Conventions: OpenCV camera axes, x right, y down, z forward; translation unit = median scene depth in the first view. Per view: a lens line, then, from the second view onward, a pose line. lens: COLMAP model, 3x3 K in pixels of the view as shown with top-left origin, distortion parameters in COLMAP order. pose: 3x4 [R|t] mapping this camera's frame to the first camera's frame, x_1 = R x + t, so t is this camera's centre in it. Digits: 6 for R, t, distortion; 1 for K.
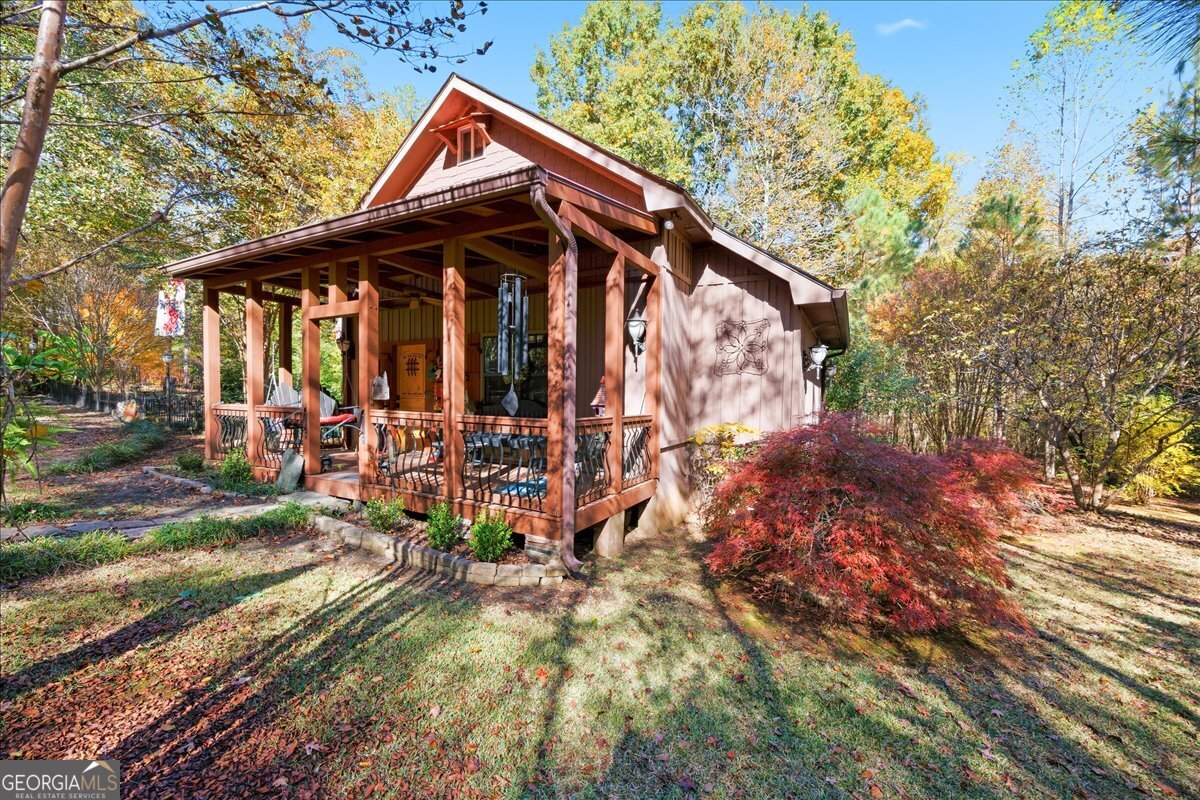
lens RADIAL K [[478.2, 0, 597.0], [0, 478.2, 405.8], [0, 0, 1]] dist [0.002378, 0.000027]
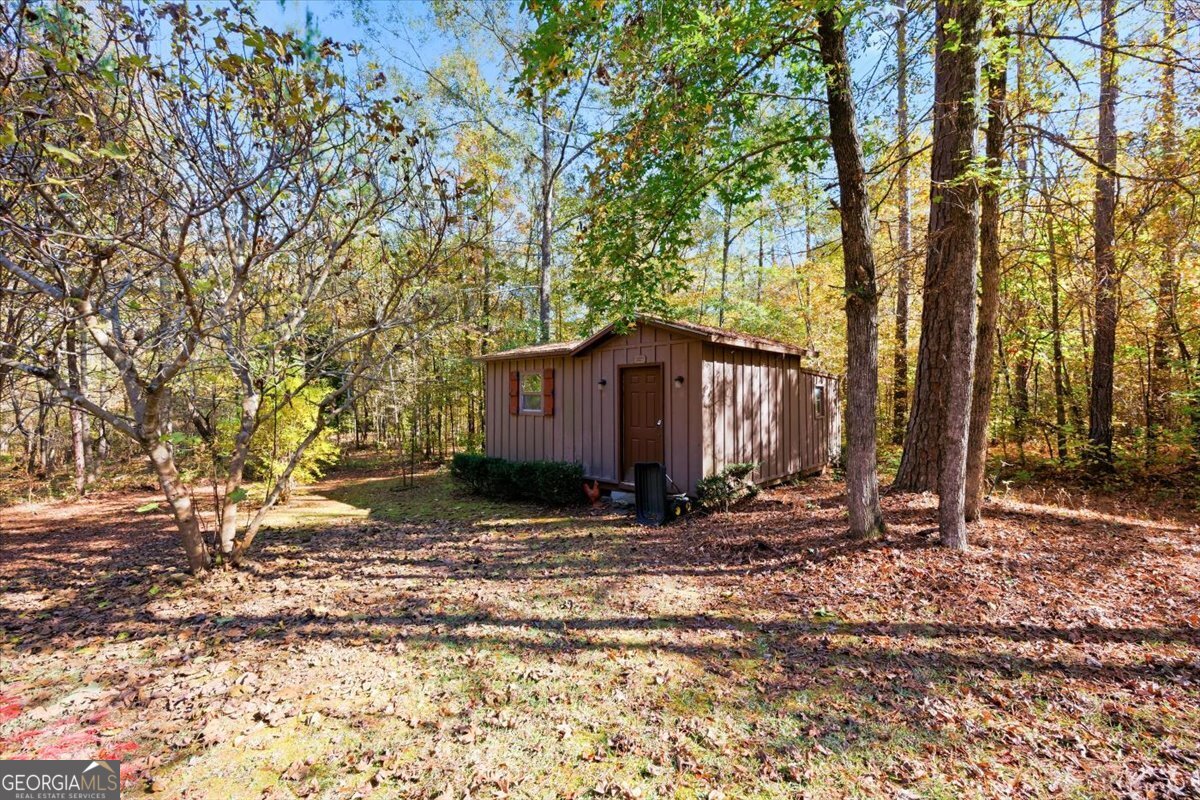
lens RADIAL K [[478.2, 0, 597.0], [0, 478.2, 405.8], [0, 0, 1]] dist [0.002378, 0.000027]
pose [[0.106387, -0.045872, 0.993266, 0.896515], [0.023943, 0.998764, 0.043562, 0.072890], [-0.994036, 0.019147, 0.107354, 0.847729]]
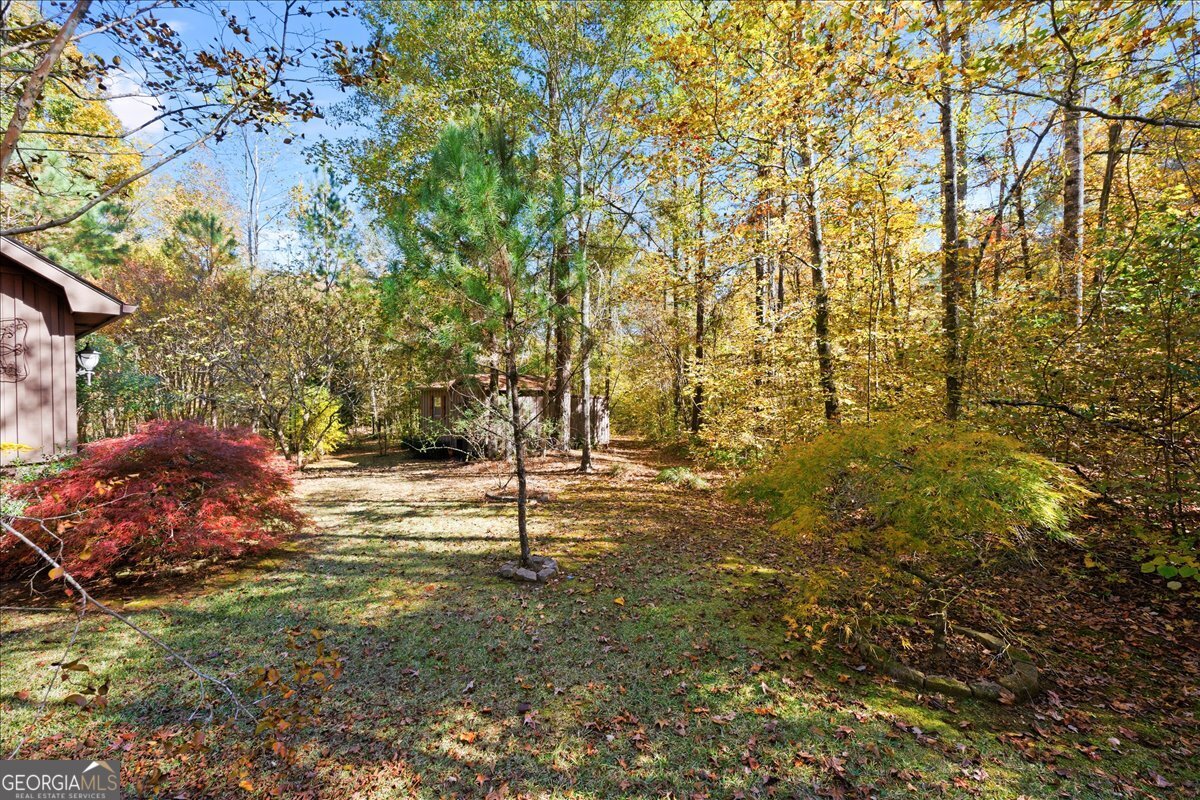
lens RADIAL K [[478.2, 0, 597.0], [0, 478.2, 405.8], [0, 0, 1]] dist [0.002378, 0.000027]
pose [[0.154466, -0.061161, 0.986103, -0.362060], [0.035903, 0.997770, 0.056260, -0.034531], [-0.987345, 0.026714, 0.156318, -0.178416]]
